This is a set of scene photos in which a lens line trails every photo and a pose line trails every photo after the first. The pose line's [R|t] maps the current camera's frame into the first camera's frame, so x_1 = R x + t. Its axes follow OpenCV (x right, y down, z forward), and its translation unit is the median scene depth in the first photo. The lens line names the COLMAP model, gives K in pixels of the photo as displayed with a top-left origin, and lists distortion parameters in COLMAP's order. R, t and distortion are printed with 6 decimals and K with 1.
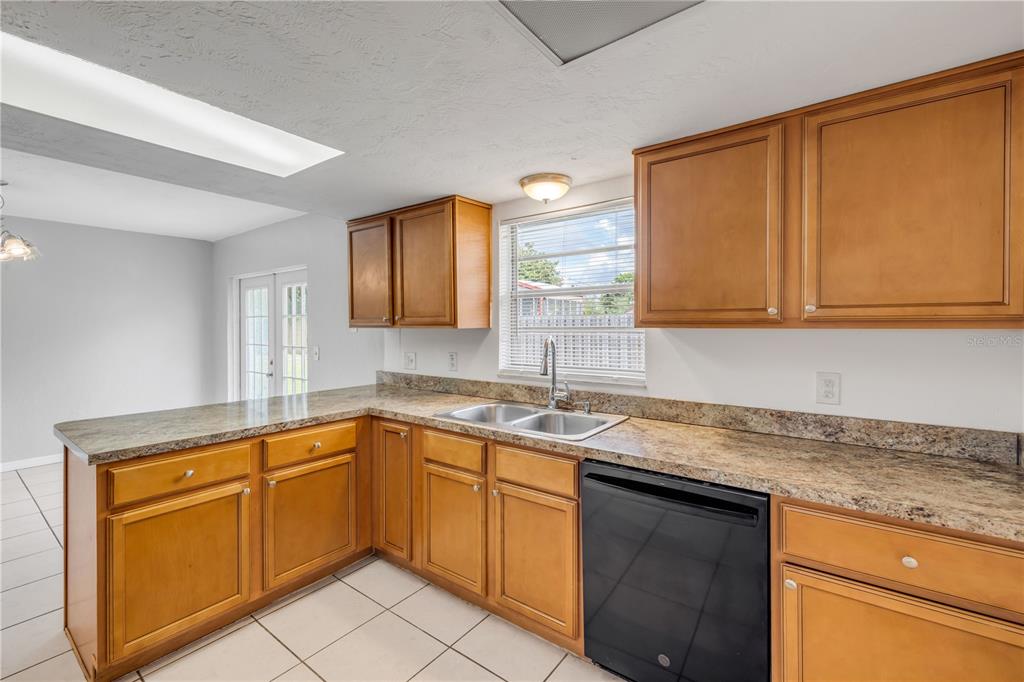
lens RADIAL K [[436.2, 0, 510.2], [0, 436.2, 328.8], [0, 0, 1]] dist [0.003500, 0.000652]
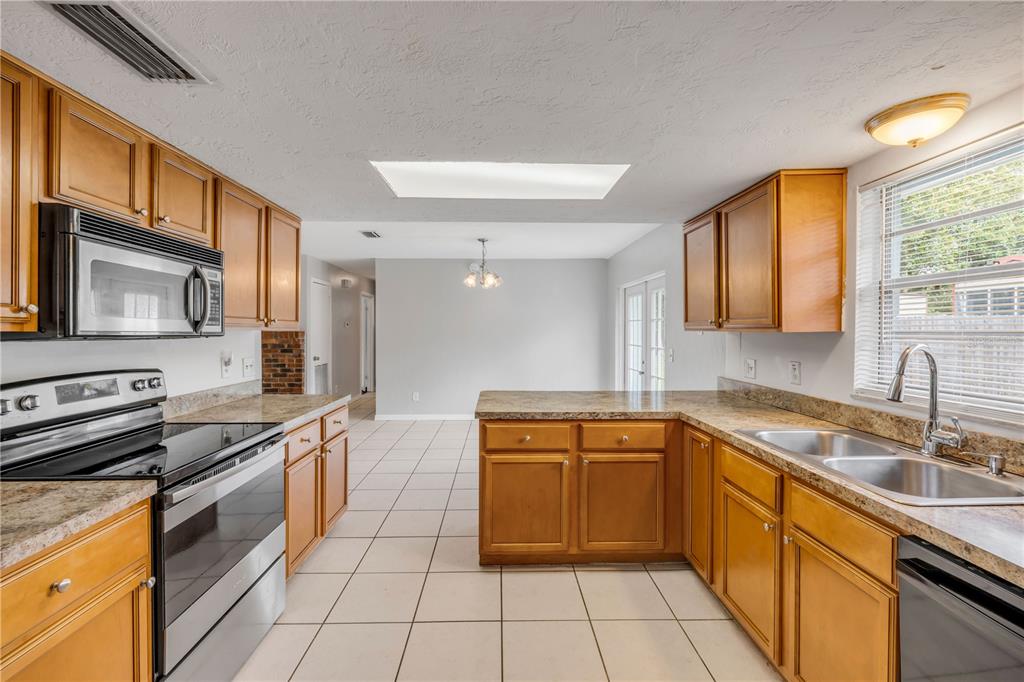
lens RADIAL K [[436.2, 0, 511.1], [0, 436.2, 335.2], [0, 0, 1]] dist [0.003500, 0.000652]
pose [[0.625368, 0.012574, -0.780229, 0.219146], [-0.006064, 0.999918, 0.011254, -0.001274], [0.780306, -0.002307, 0.625393, 0.093008]]
